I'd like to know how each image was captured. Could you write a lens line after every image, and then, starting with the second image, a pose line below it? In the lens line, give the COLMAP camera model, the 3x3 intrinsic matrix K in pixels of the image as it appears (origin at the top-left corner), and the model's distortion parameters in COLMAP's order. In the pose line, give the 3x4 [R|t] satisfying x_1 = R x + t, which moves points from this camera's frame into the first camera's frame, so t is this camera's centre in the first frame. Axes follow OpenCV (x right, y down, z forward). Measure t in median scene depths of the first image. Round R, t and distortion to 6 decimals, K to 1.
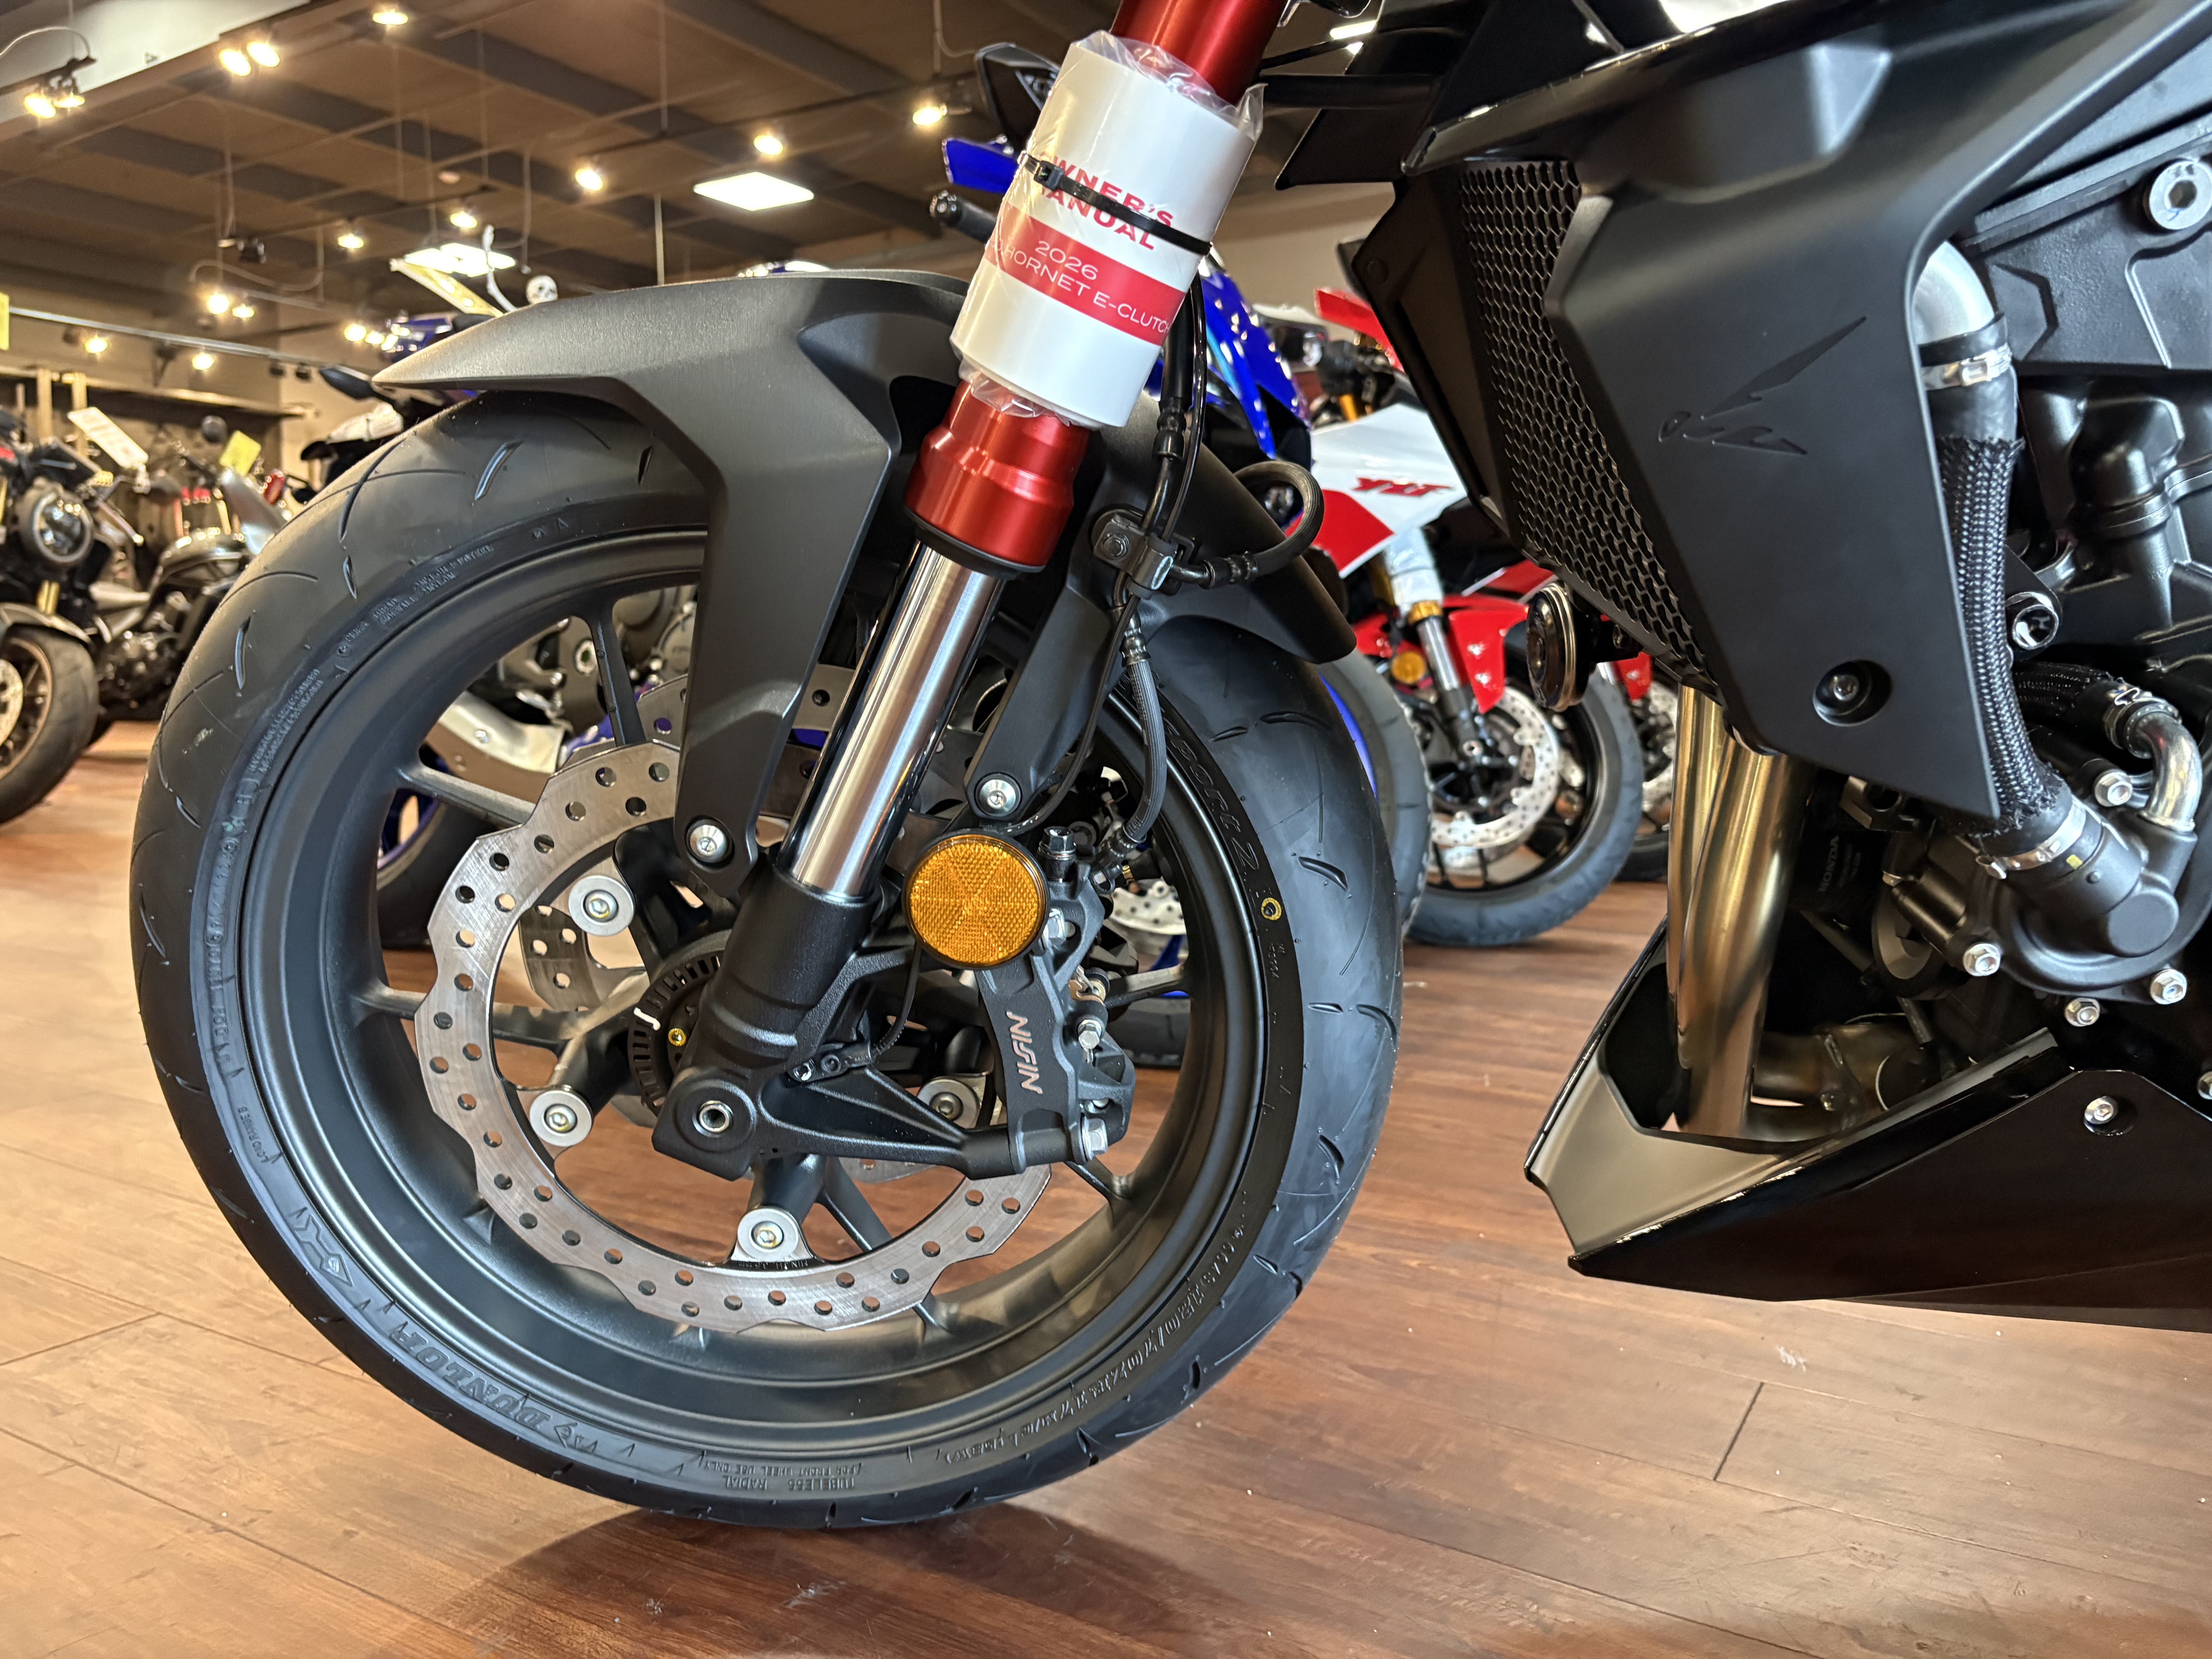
lens RADIAL K [[1688.9, 0, 1117.0], [0, 1688.9, 816.9], [0, 0, 1]] dist [0.032537, -0.047304]
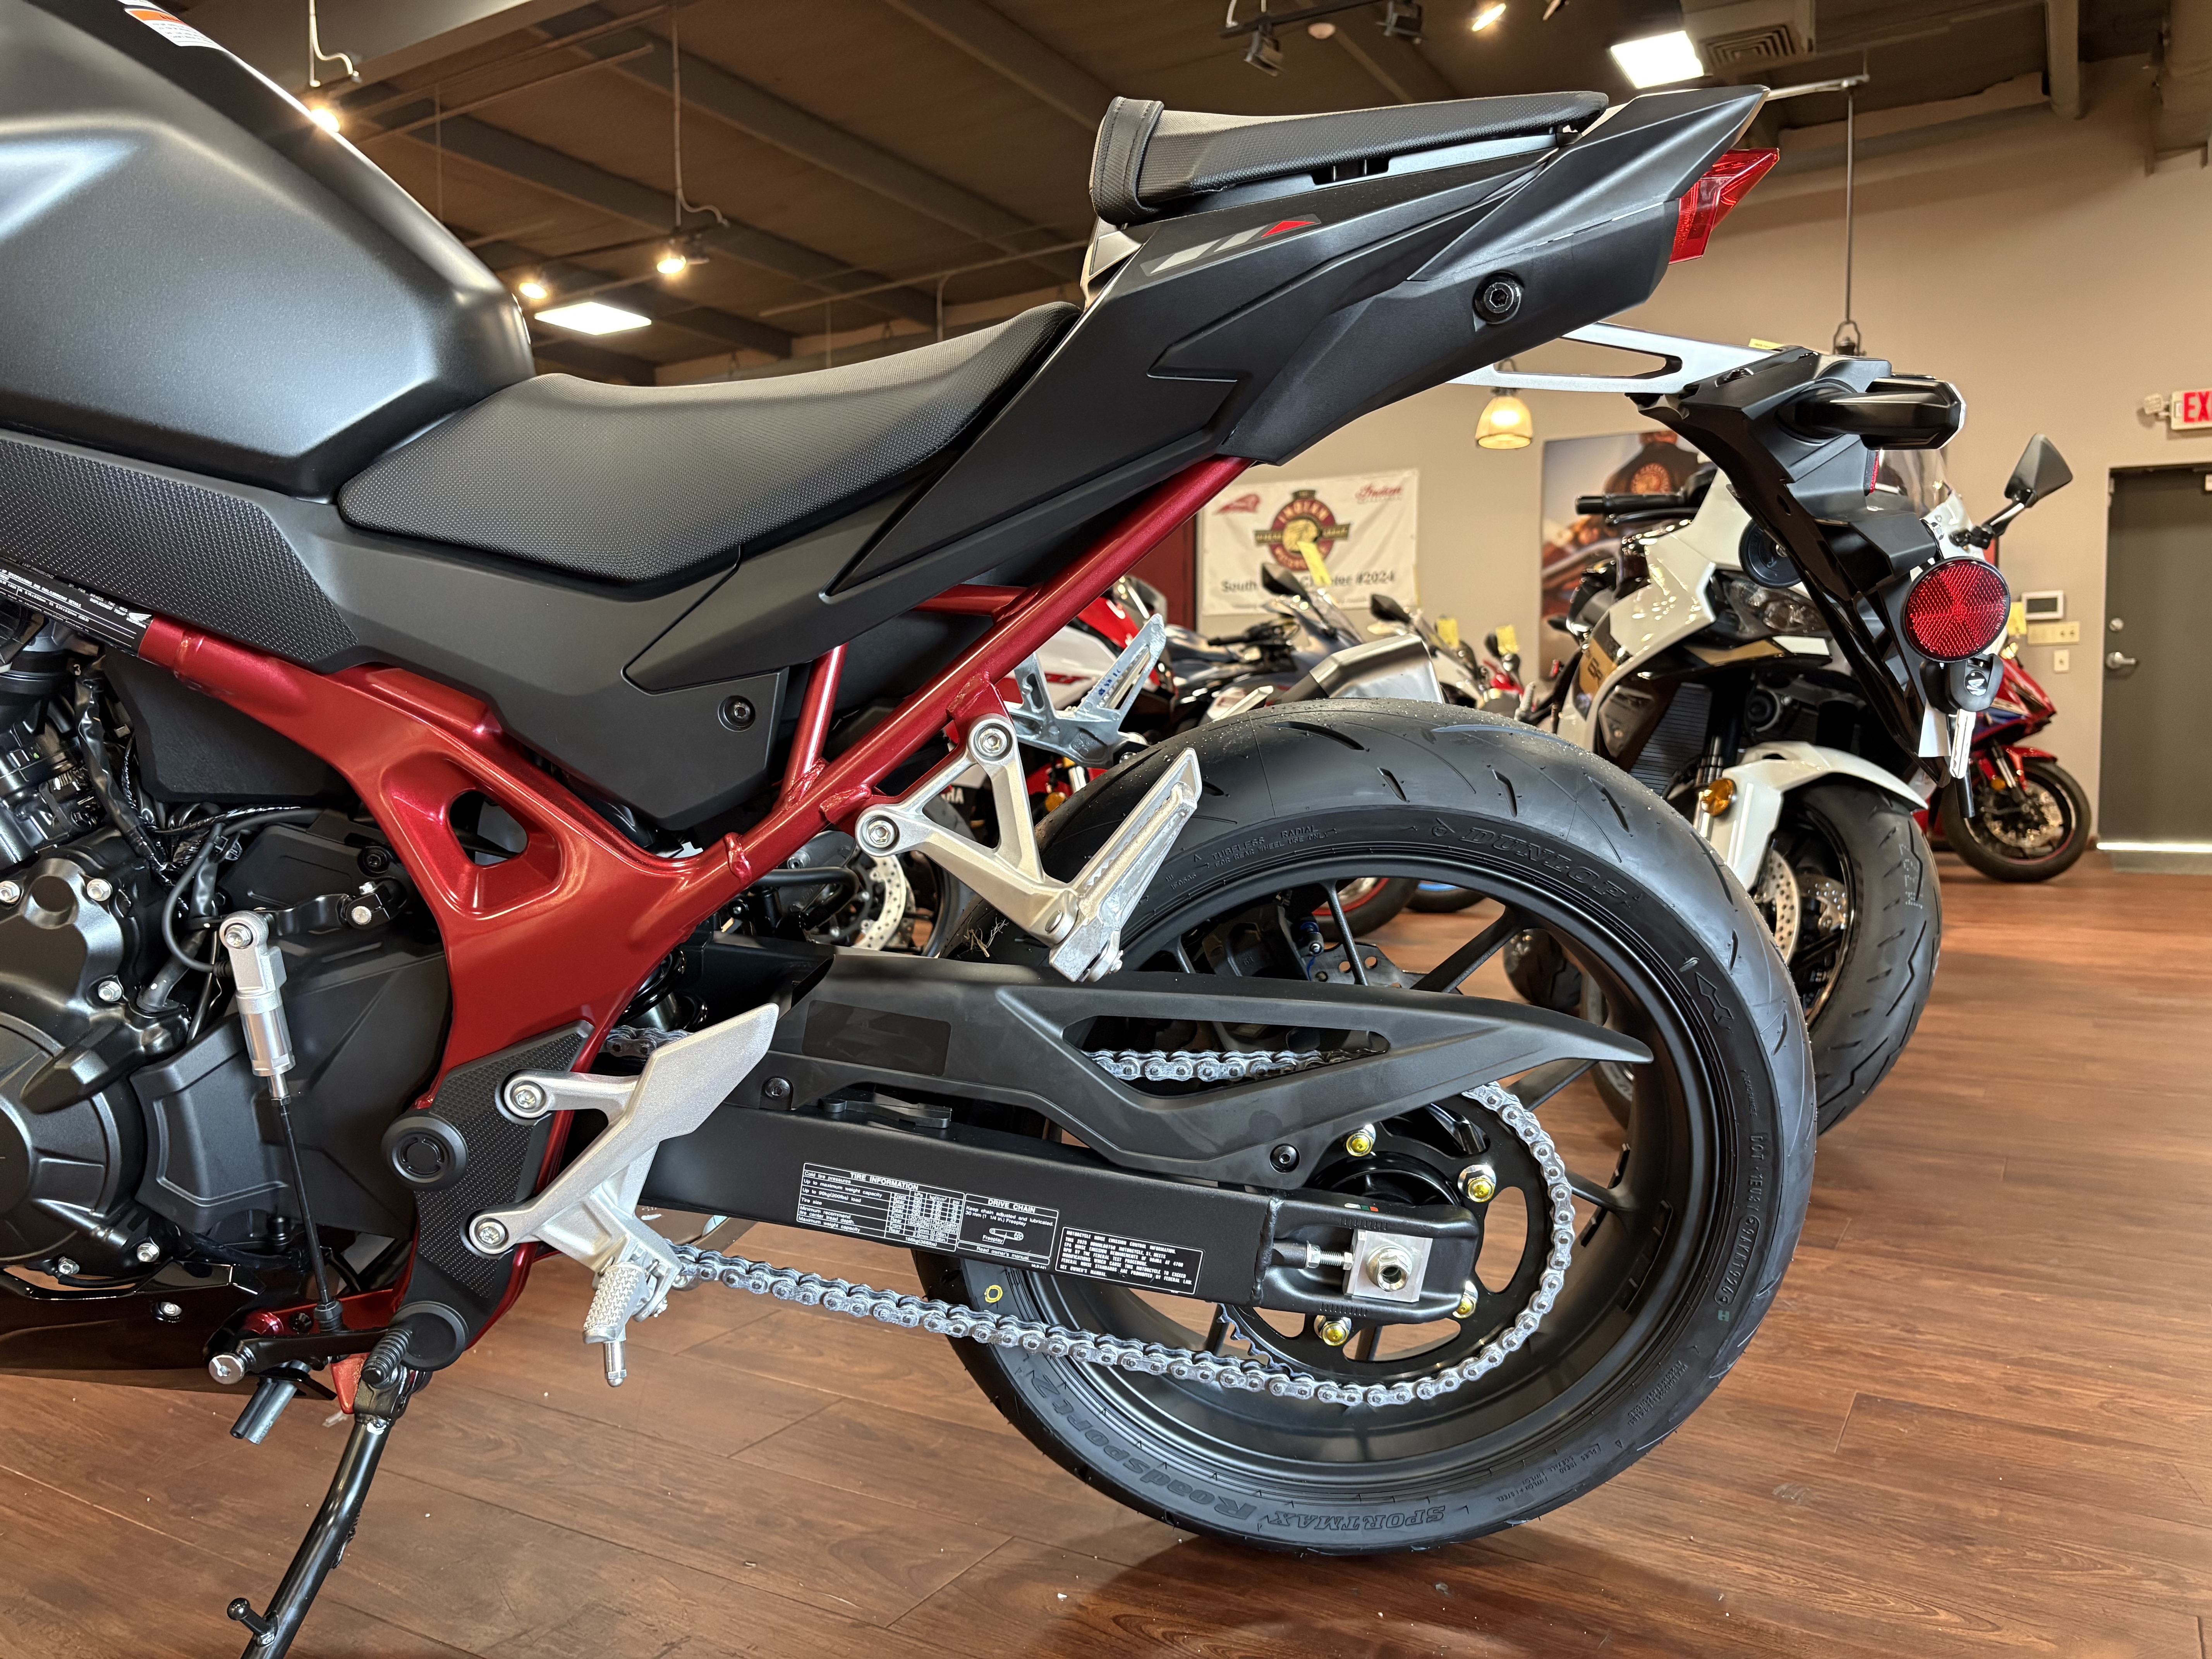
lens RADIAL K [[1688.9, 0, 1123.0], [0, 1688.9, 829.6], [0, 0, 1]] dist [0.032537, -0.047304]
pose [[0.999922, -0.005691, 0.011073, 0.382882], [0.006168, 0.999031, -0.043588, -0.029983], [-0.010815, 0.043653, 0.998988, -0.121055]]
